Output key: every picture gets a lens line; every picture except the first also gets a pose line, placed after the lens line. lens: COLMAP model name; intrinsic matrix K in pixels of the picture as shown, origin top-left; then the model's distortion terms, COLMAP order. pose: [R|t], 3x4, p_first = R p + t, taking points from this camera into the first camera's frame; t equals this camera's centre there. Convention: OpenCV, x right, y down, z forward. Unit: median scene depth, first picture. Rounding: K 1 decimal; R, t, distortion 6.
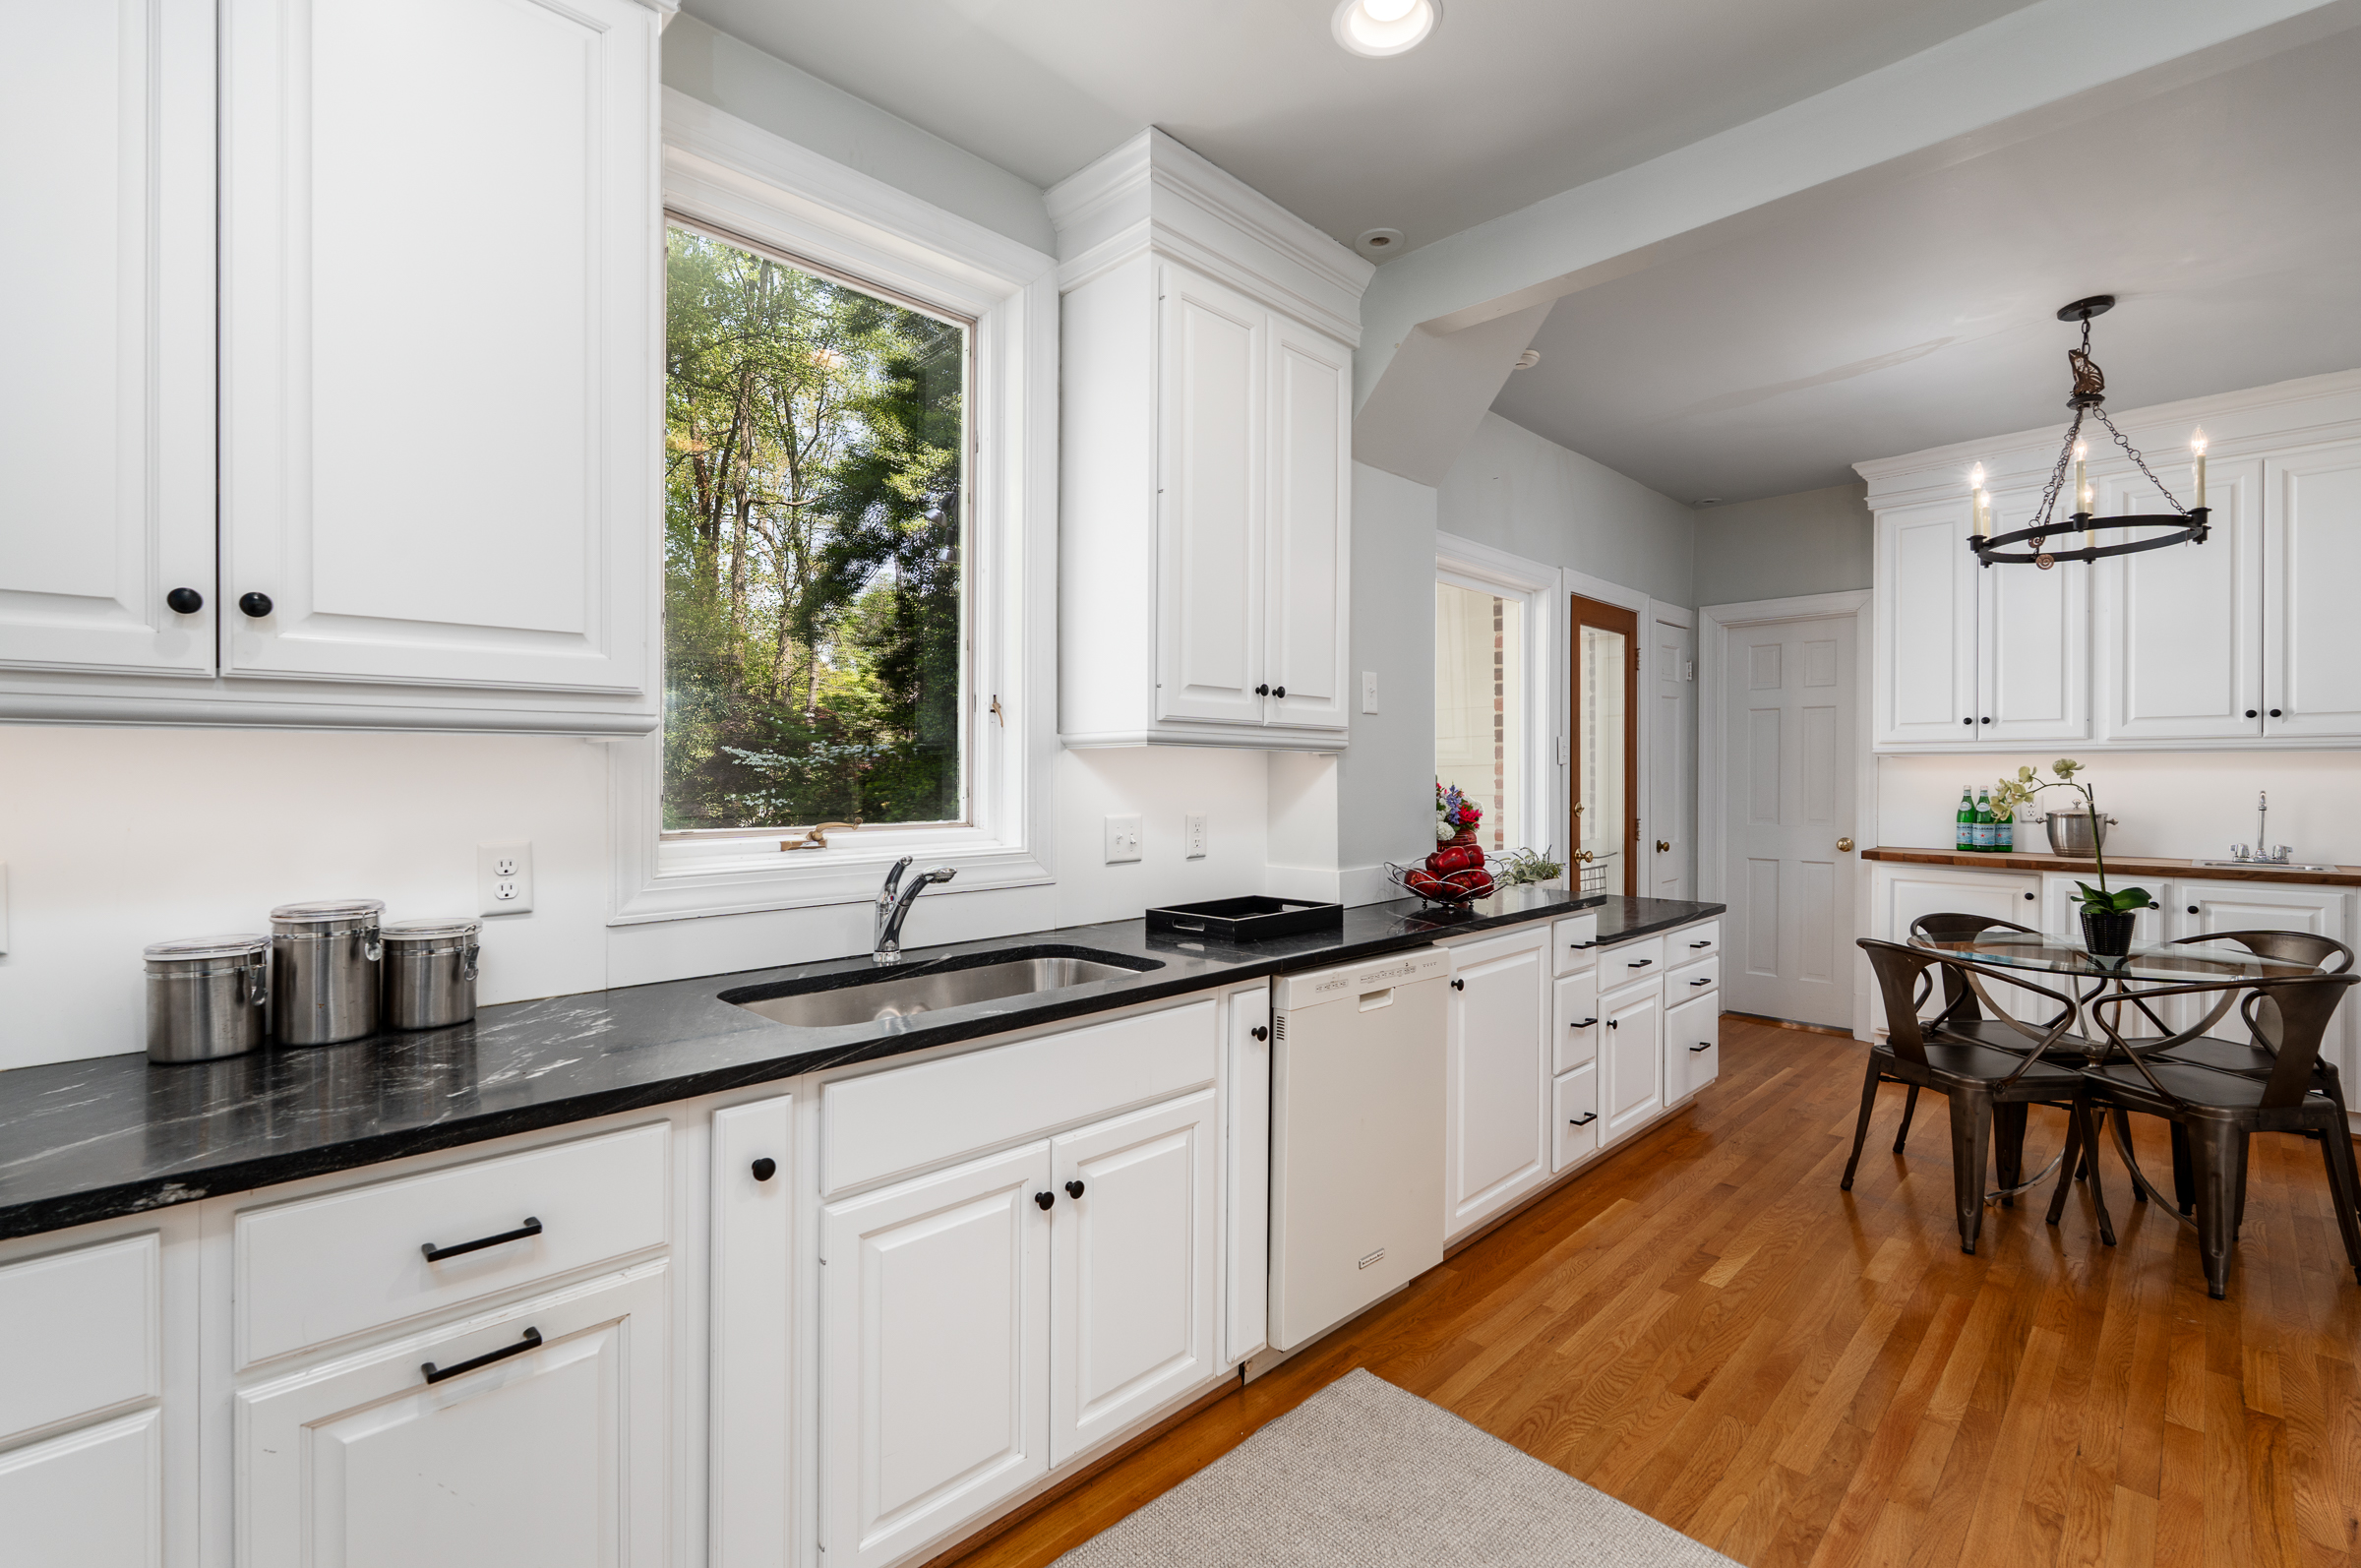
lens RADIAL K [[1050.0, 0, 1181.7], [0, 1050.0, 773.5], [0, 0, 1]] dist [-0.000983, -0.000074]
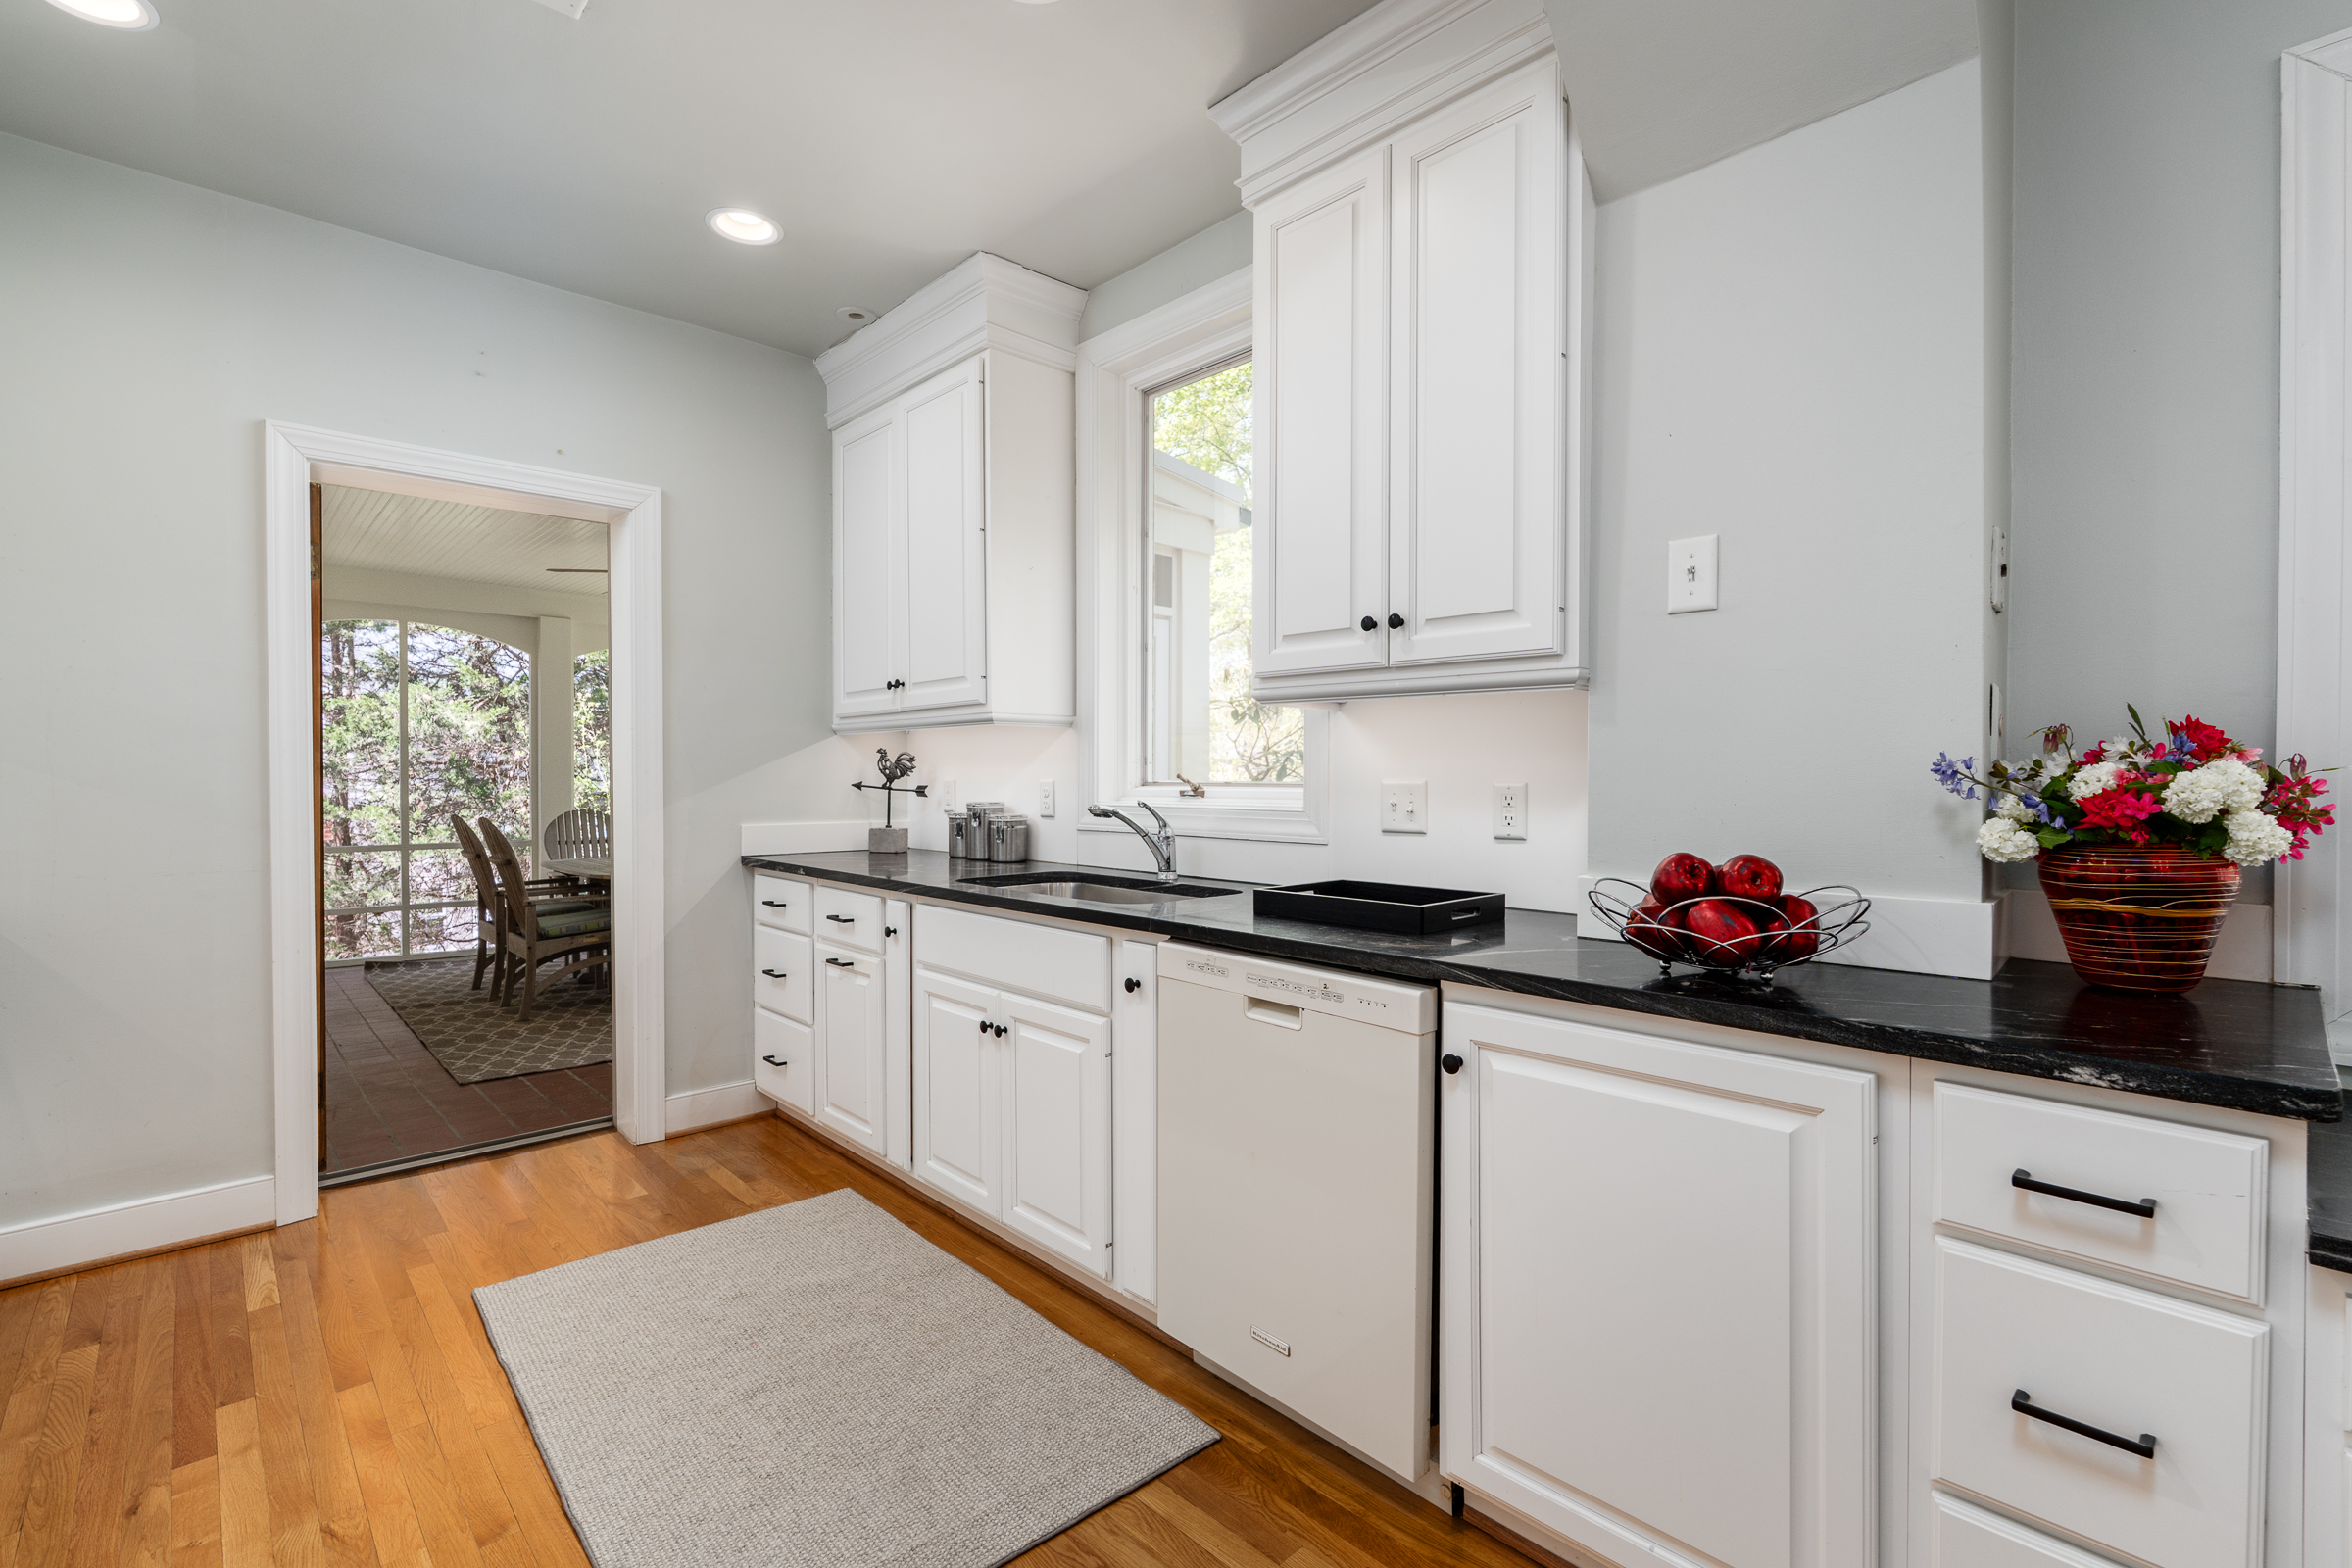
lens RADIAL K [[1049.3, 0, 1174.9], [0, 1049.3, 777.1], [0, 0, 1]] dist [-0.001860, 0.000038]
pose [[-0.031129, 0.003708, -0.999508, 0.969754], [-0.000159, 0.999993, 0.003714, 0.038579], [0.999515, 0.000274, -0.031129, 0.958513]]
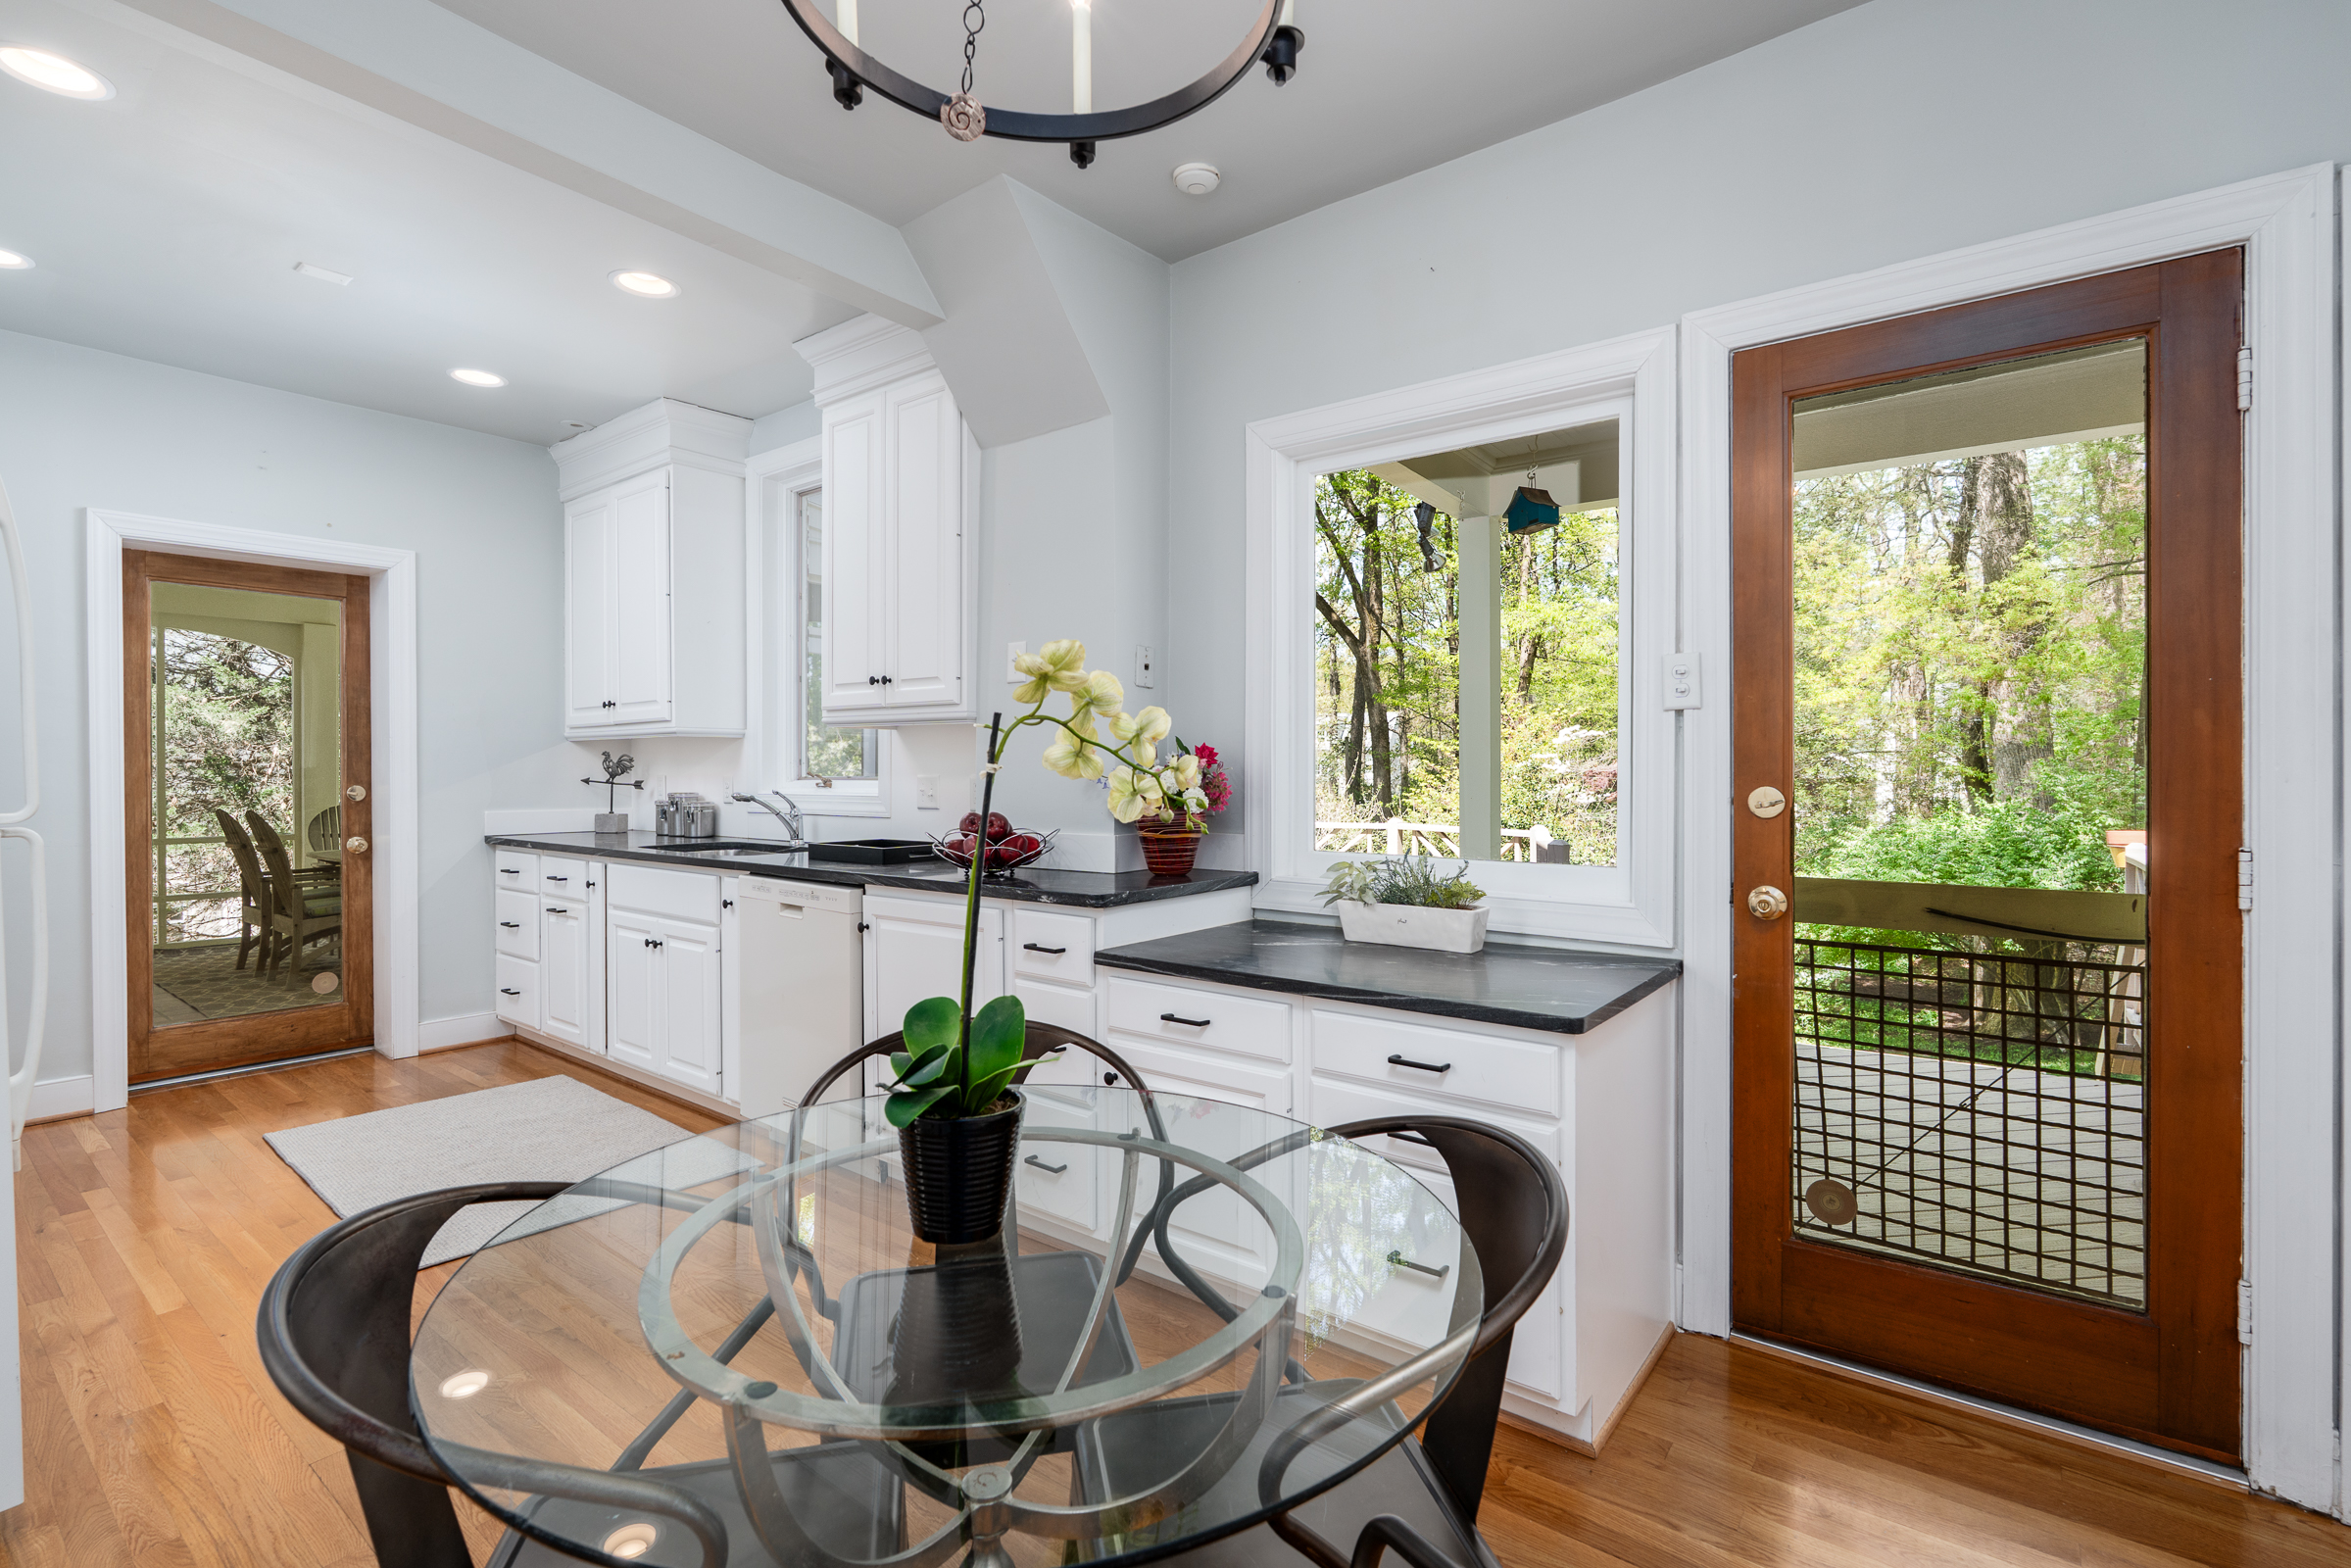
lens RADIAL K [[1061.8, 0, 1168.4], [0, 1061.8, 770.0], [0, 0, 1]] dist [-0.001654, 0.000012]
pose [[0.113397, -0.000149, -0.993550, 1.590004], [0.000700, 1.000000, -0.000070, 0.037445], [0.993550, -0.000688, 0.113397, 1.332640]]
